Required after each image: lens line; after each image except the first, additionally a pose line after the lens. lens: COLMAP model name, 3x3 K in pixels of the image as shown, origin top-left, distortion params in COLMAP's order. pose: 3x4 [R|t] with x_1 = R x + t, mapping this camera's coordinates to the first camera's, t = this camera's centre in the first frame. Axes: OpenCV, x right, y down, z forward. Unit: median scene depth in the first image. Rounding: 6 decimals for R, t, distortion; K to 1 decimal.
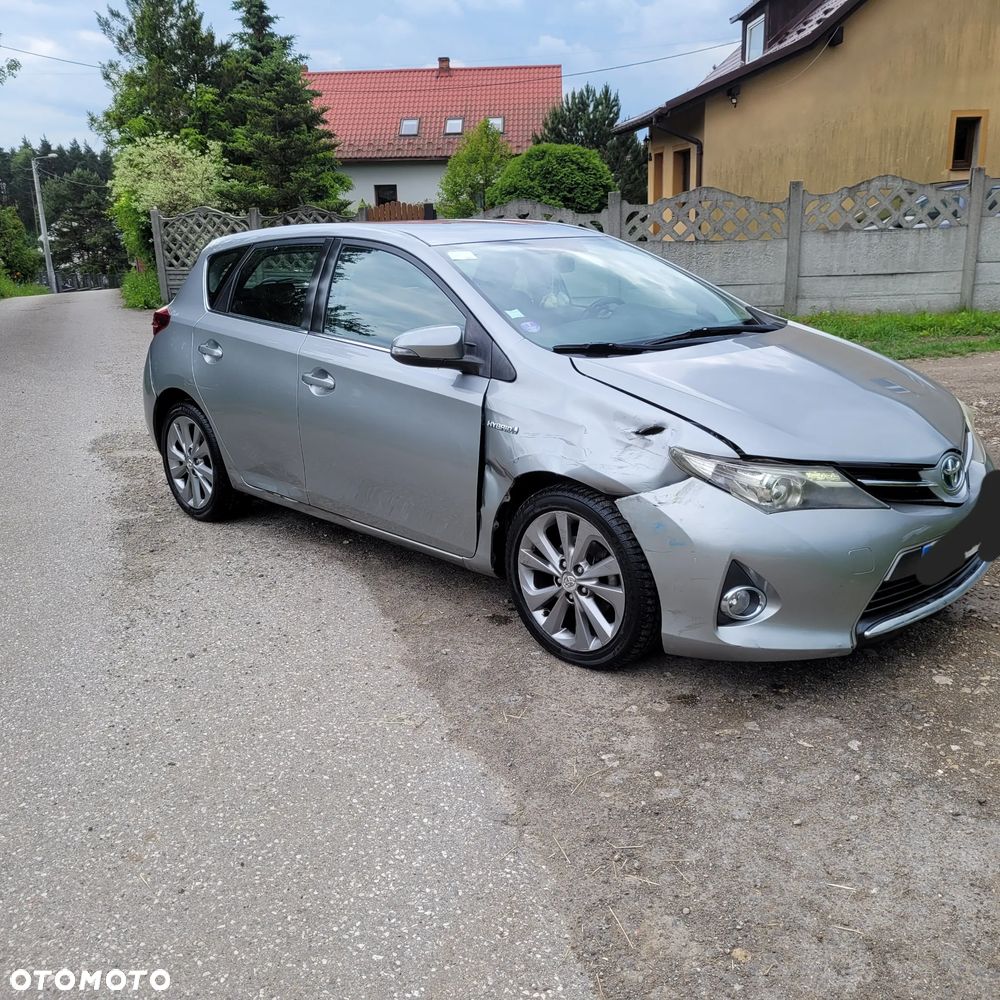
lens RADIAL K [[1010.4, 0, 525.9], [0, 1010.4, 477.5], [0, 0, 1]] dist [0.030869, 0.000000]
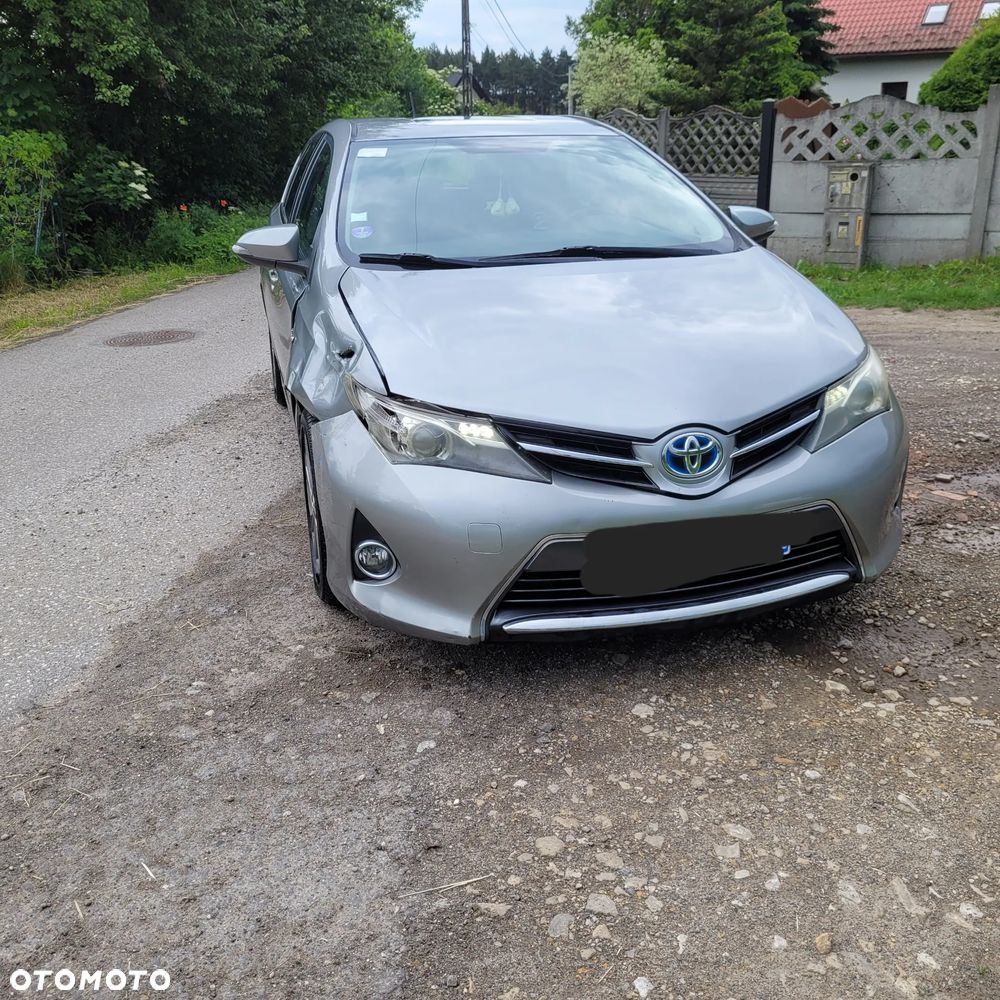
lens RADIAL K [[1010.4, 0, 512.0], [0, 1010.4, 490.5], [0, 0, 1]] dist [0.030869, 0.000000]
pose [[0.868888, 0.172910, -0.463828, 0.546486], [-0.127000, 0.983513, 0.128735, -0.048865], [0.478440, -0.052951, 0.876522, 0.220963]]
